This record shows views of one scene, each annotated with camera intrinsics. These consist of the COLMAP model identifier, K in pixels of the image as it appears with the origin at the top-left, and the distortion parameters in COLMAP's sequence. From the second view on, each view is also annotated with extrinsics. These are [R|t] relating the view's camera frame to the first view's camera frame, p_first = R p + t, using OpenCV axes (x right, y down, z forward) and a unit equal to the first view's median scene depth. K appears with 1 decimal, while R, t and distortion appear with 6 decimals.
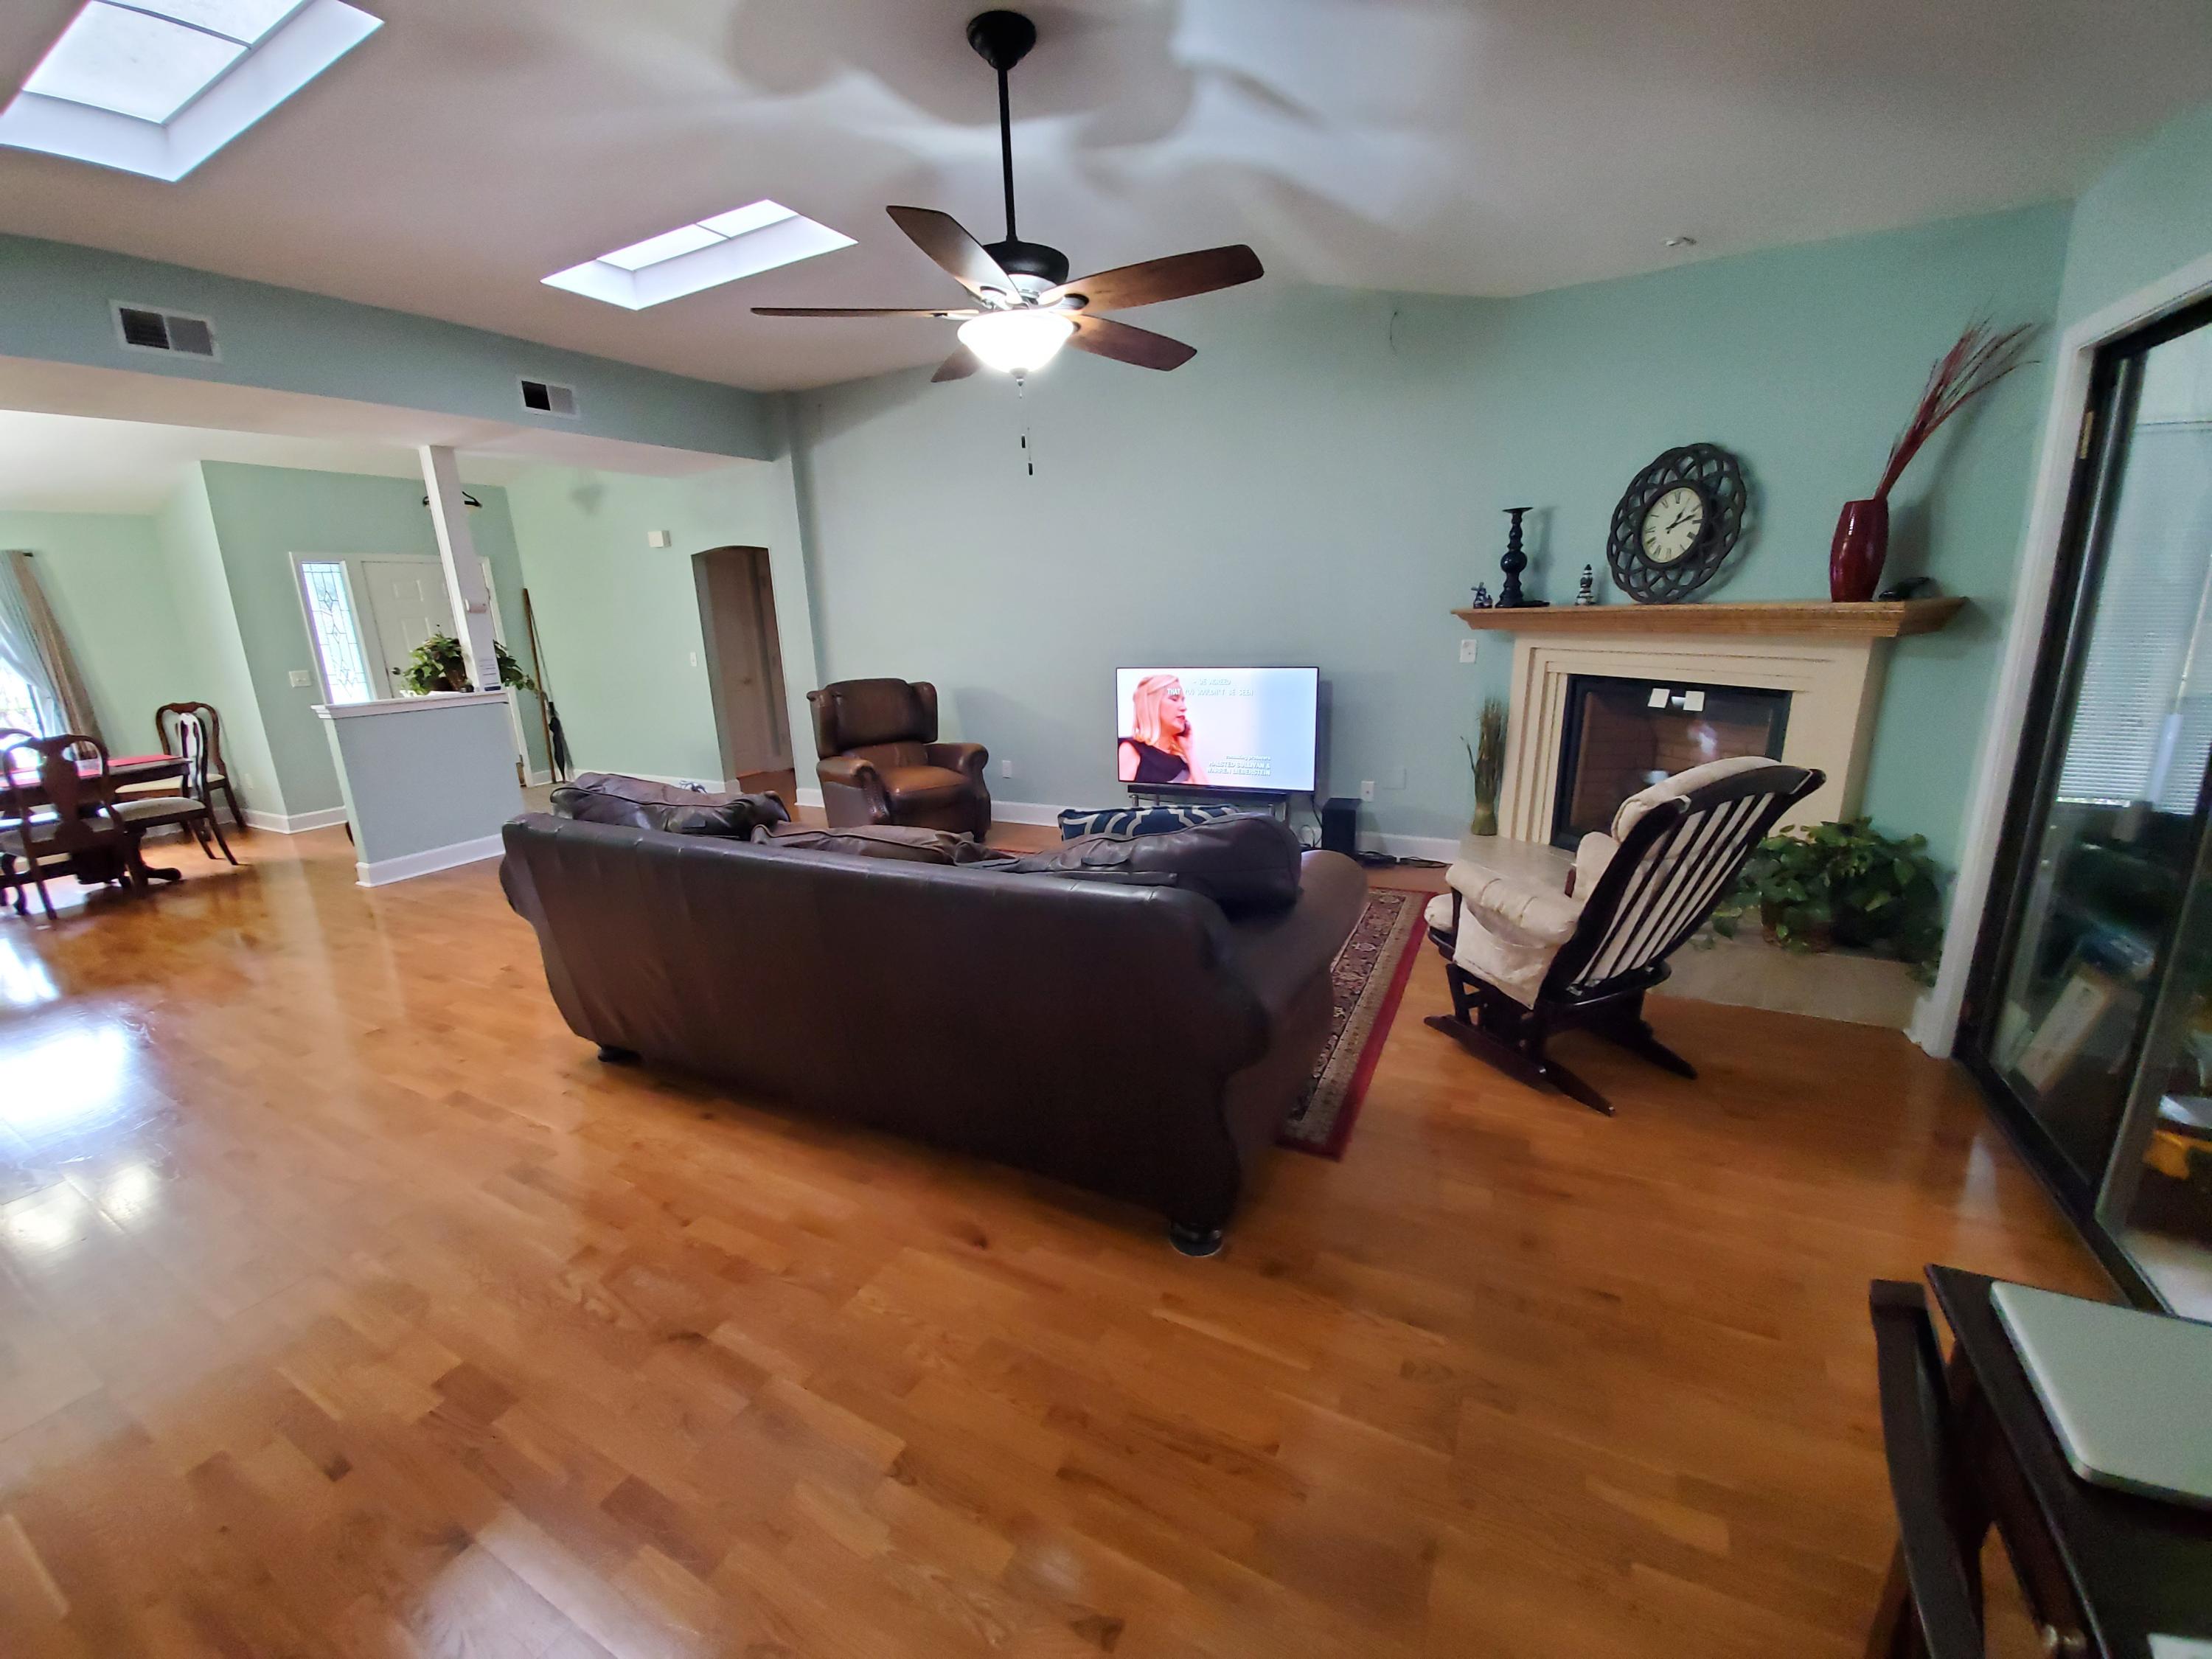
lens RADIAL K [[902.4, 0, 1087.0], [0, 902.4, 837.8], [0, 0, 1]] dist [-0.000007, -0.000639]
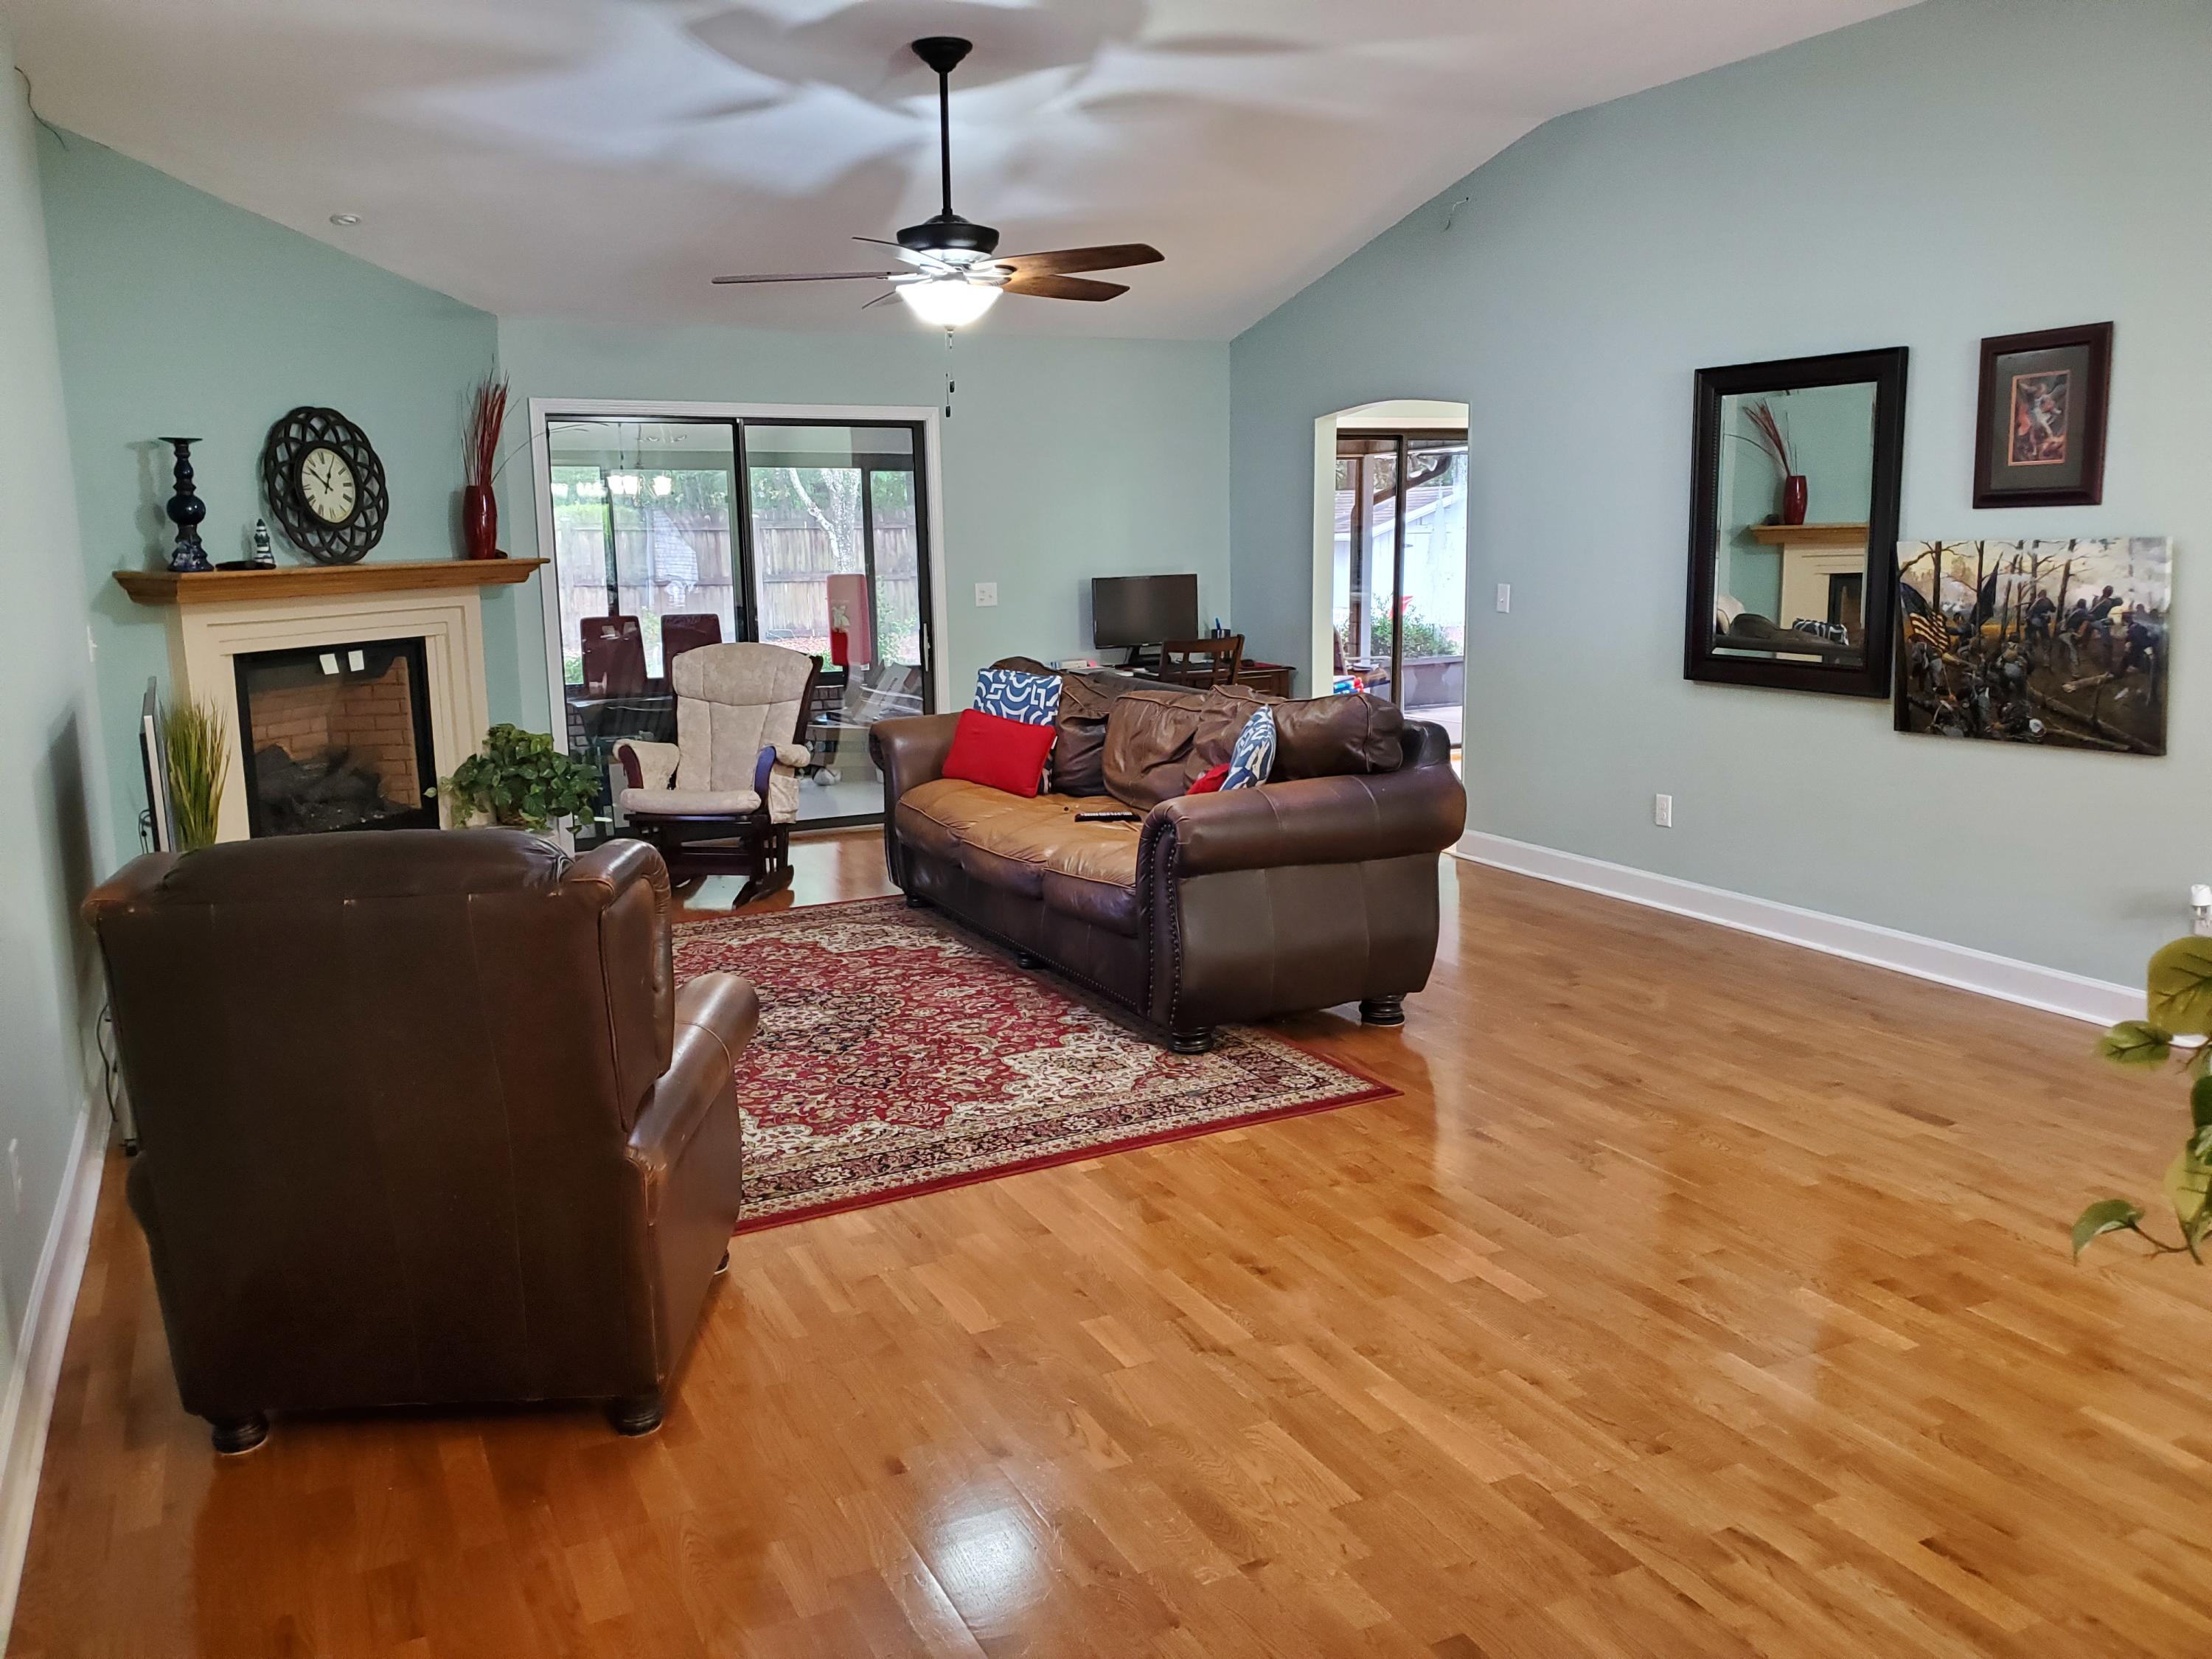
lens RADIAL K [[1716.6, 0, 1102.8], [0, 1716.6, 761.1], [0, 0, 1]] dist [0.066526, -0.036503]
pose [[-0.824490, -0.023841, 0.565374, -1.065246], [0.188769, 0.930294, 0.314513, -0.486432], [-0.533463, 0.366038, -0.762518, 2.026487]]
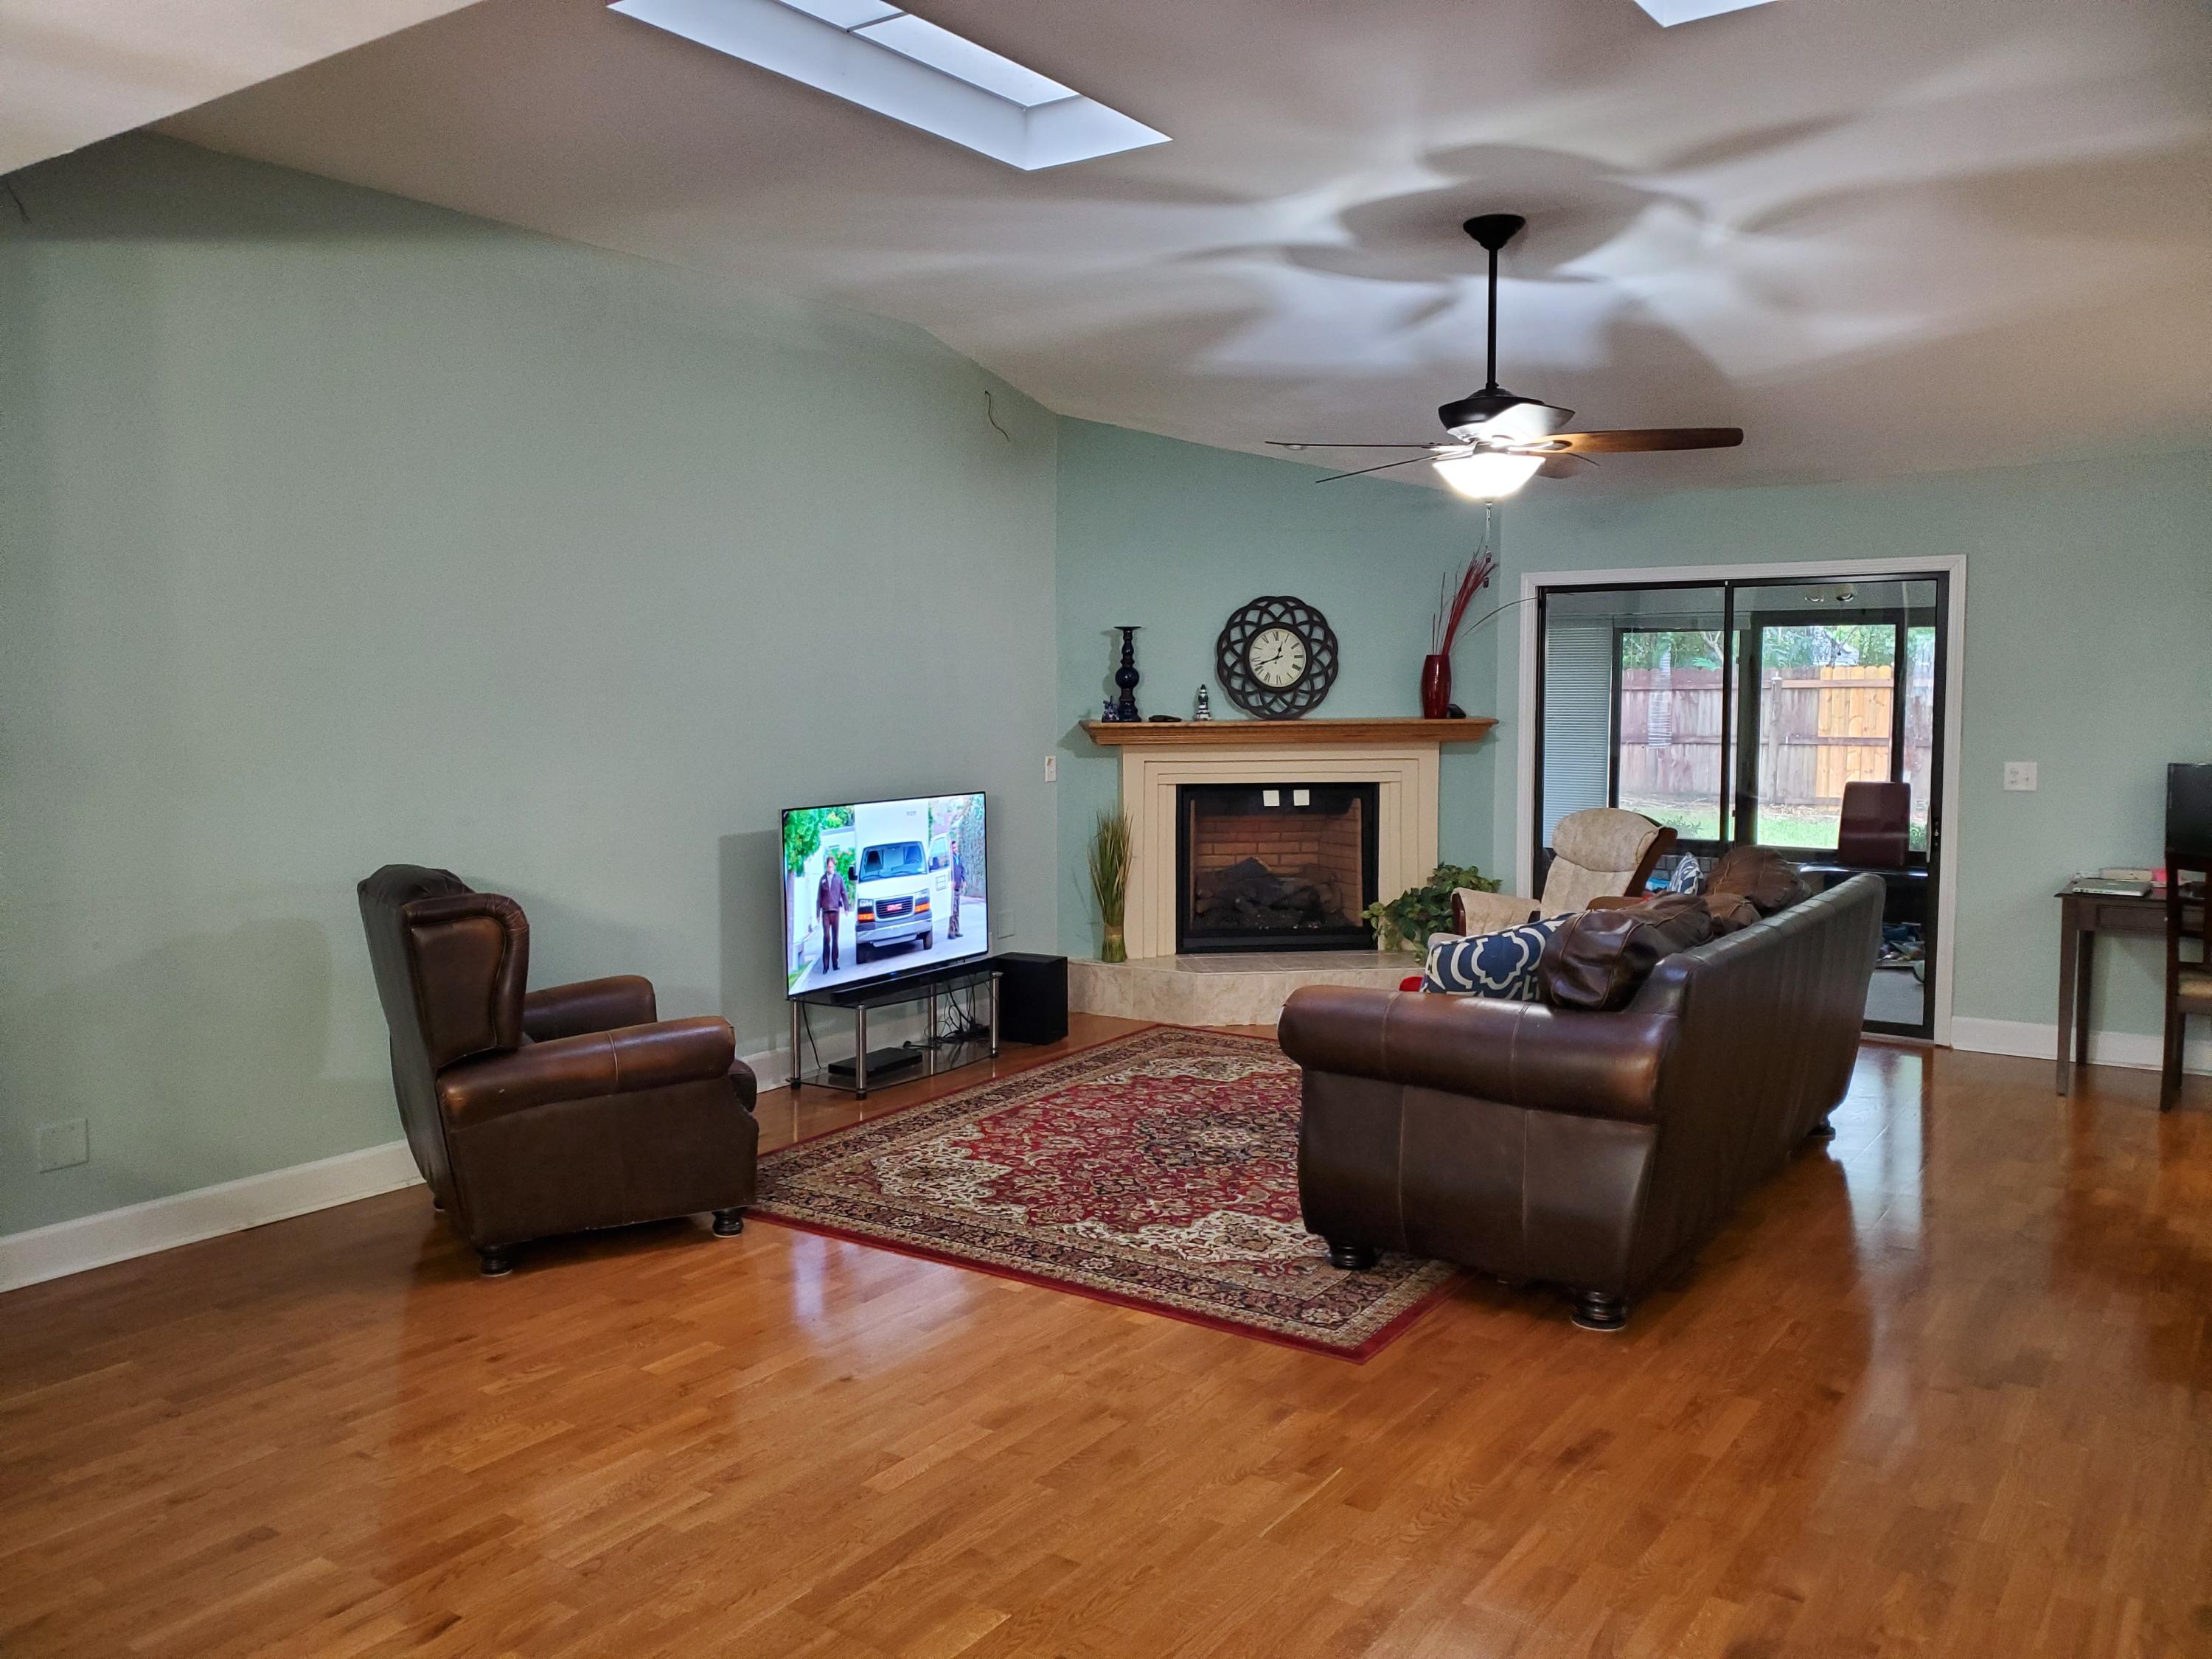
lens RADIAL K [[1716.6, 0, 1107.4], [0, 1716.6, 819.3], [0, 0, 1]] dist [0.066526, -0.036503]
pose [[0.109081, -0.041021, 0.993186, -1.646833], [0.245725, 0.969252, 0.013044, -0.214825], [-0.963182, 0.242628, 0.115807, 0.976863]]
